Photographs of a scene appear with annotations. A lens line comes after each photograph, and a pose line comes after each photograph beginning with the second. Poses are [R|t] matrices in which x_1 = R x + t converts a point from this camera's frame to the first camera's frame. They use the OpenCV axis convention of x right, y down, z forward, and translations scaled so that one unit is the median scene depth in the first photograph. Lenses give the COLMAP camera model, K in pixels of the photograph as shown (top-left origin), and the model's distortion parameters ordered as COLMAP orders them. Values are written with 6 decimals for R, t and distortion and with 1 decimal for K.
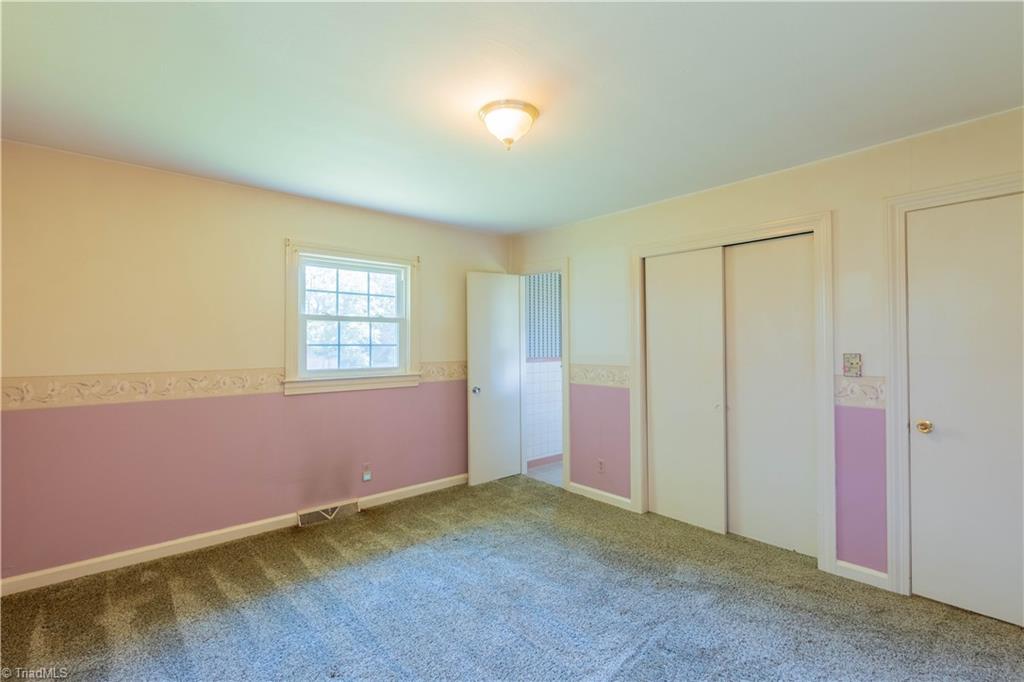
lens RADIAL K [[468.0, 0, 520.3], [0, 468.0, 340.3], [0, 0, 1]] dist [-0.004527, 0.001022]
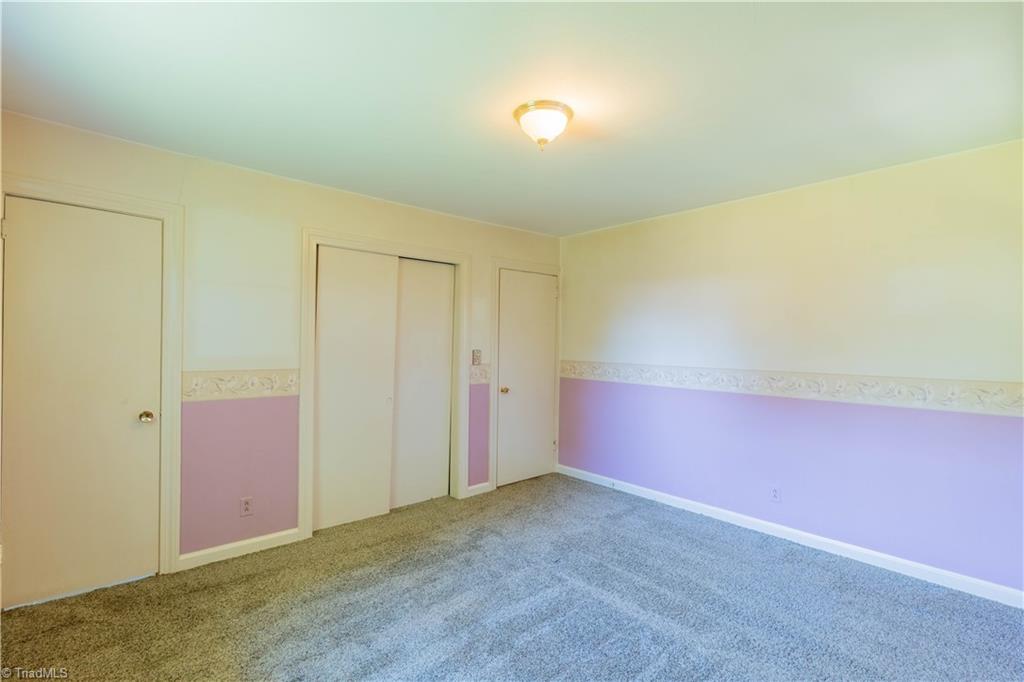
lens RADIAL K [[468.0, 0, 507.4], [0, 468.0, 340.5], [0, 0, 1]] dist [-0.004527, 0.001022]
pose [[0.019914, 0.009467, 0.999757, -0.522795], [-0.015353, 0.999840, -0.009162, 0.006292], [-0.999684, -0.015167, 0.020056, 0.536767]]
